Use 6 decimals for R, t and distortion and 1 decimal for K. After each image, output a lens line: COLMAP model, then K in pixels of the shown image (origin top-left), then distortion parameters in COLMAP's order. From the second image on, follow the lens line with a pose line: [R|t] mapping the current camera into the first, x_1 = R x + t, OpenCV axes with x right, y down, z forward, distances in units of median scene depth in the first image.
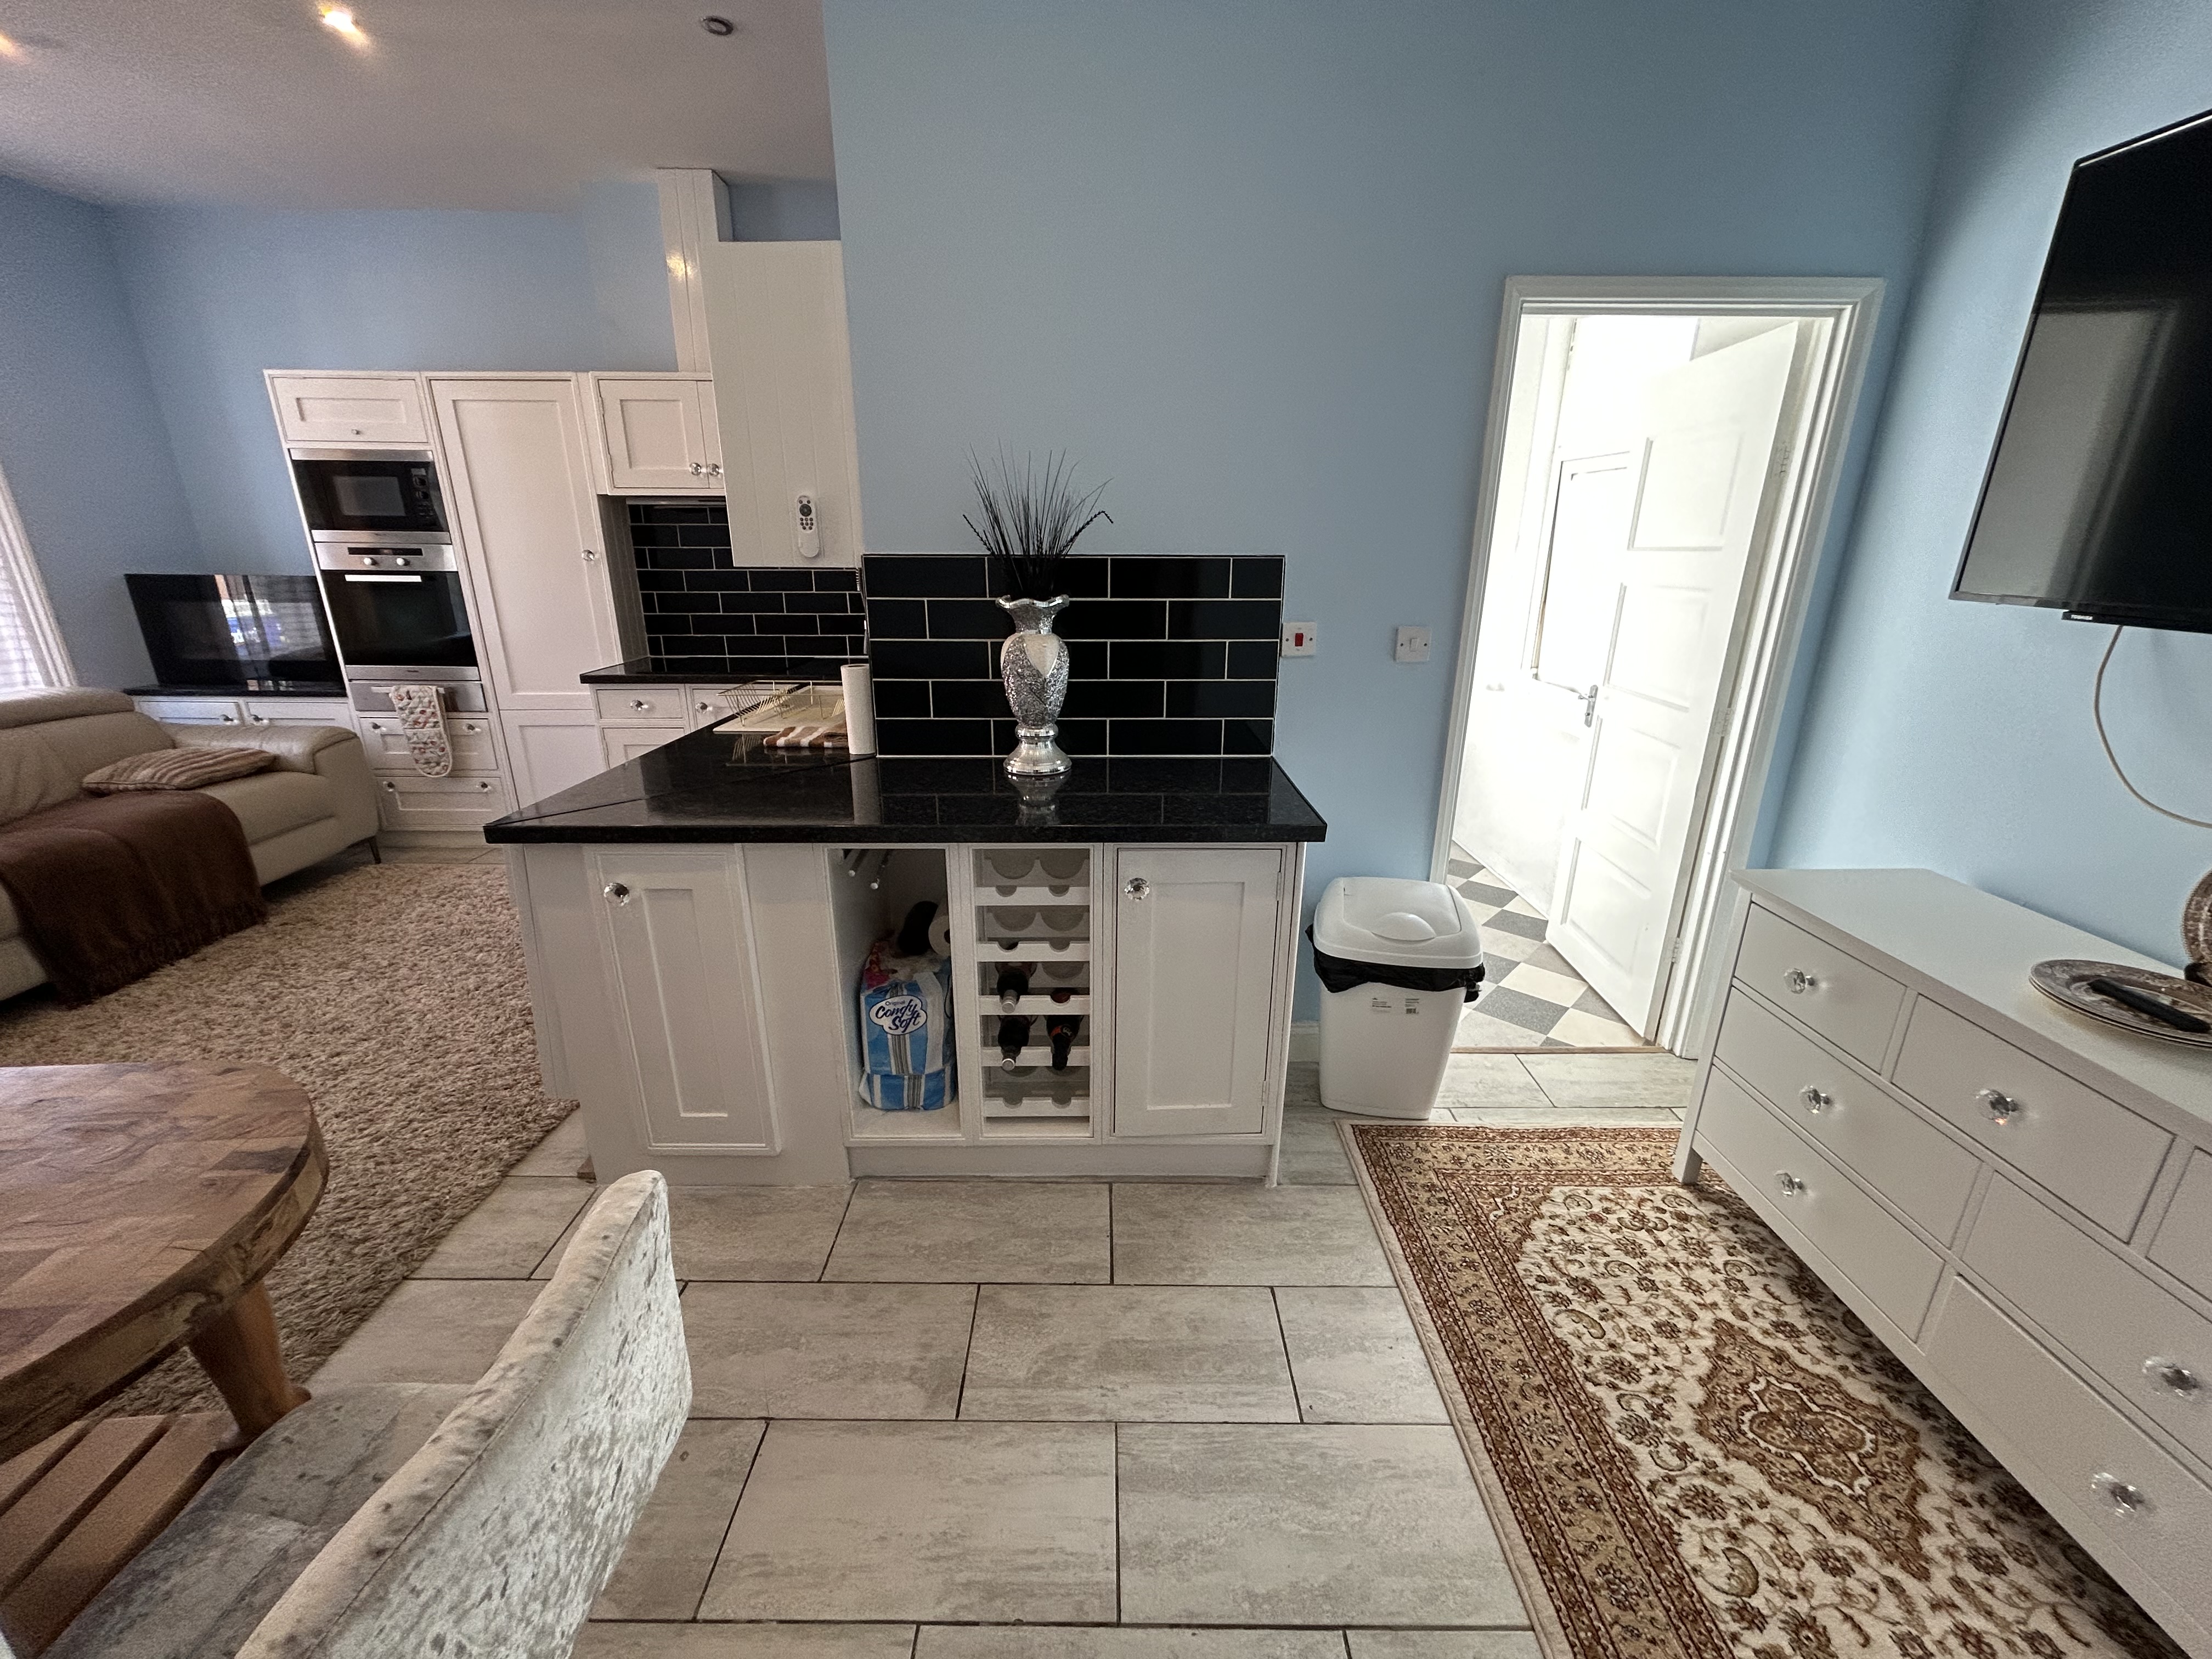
lens RADIAL K [[890.9, 0, 1106.0], [0, 890.9, 829.5], [0, 0, 1]] dist [0.003803, 0.000618]
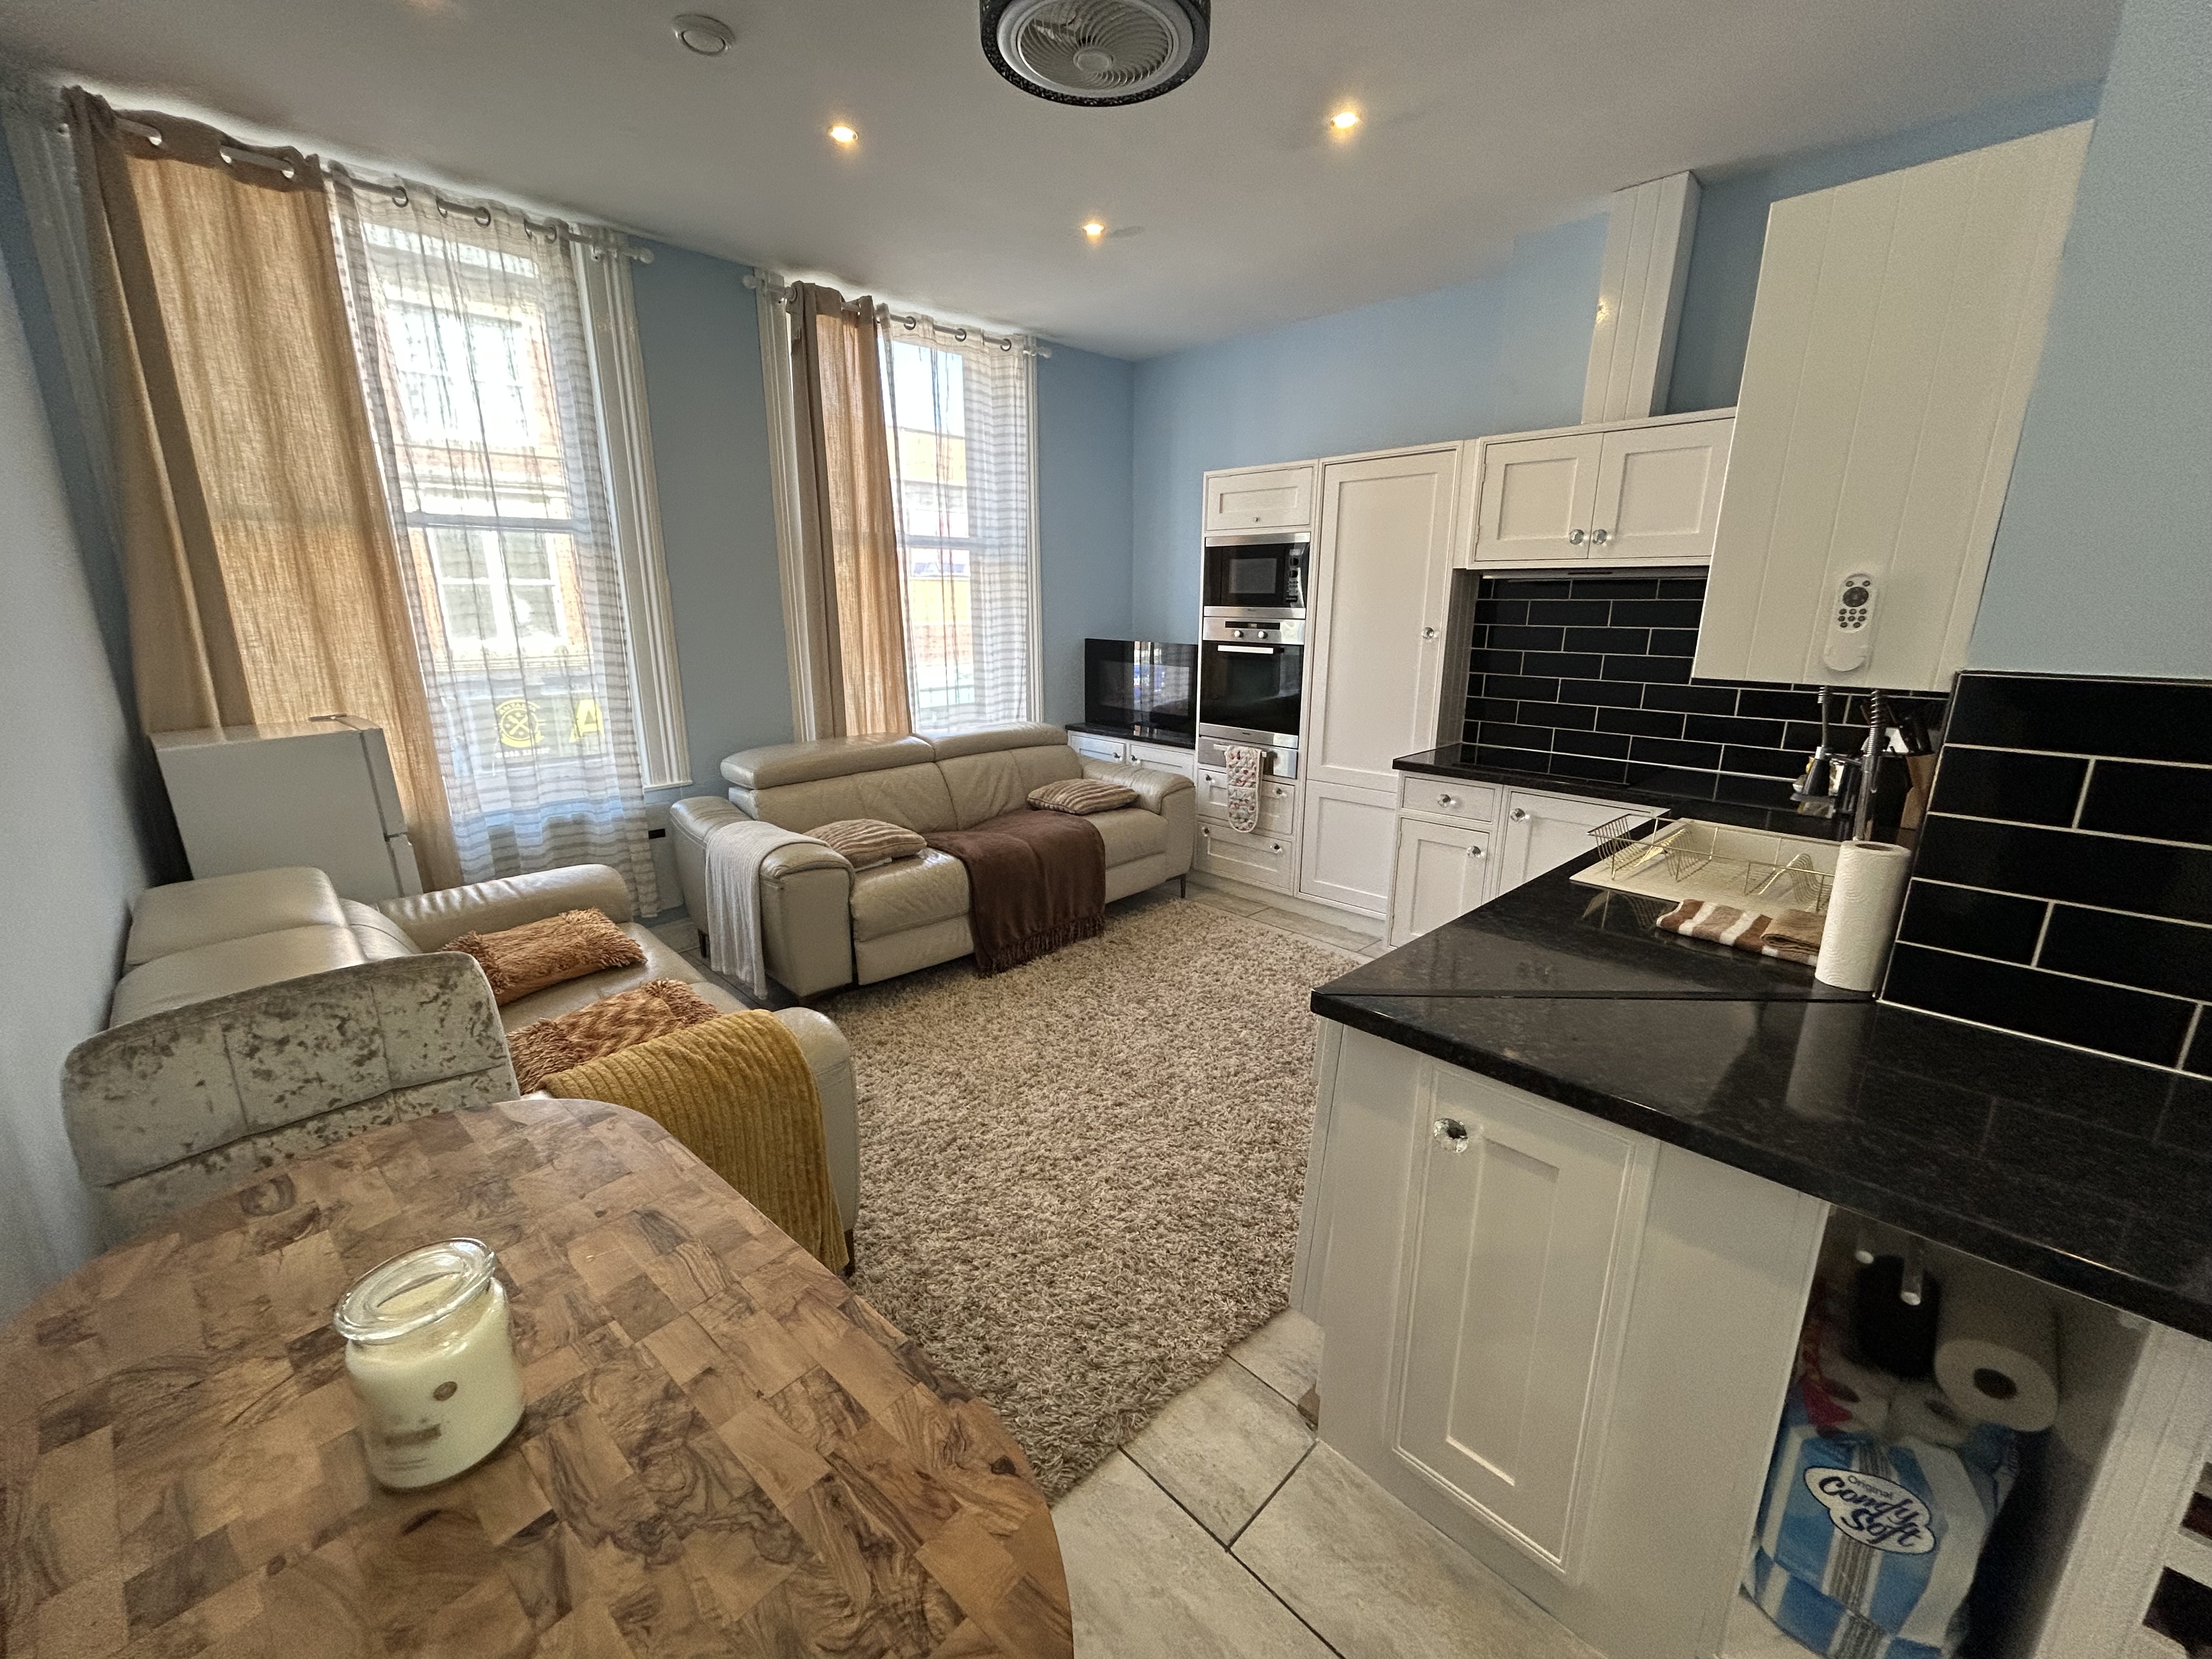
lens RADIAL K [[890.9, 0, 1106.0], [0, 890.9, 829.5], [0, 0, 1]] dist [0.003803, 0.000618]
pose [[0.701477, 0.176640, -0.690456, -0.143492], [-0.219687, 0.975216, 0.026296, -0.060496], [0.677988, 0.133238, 0.722897, 0.132192]]
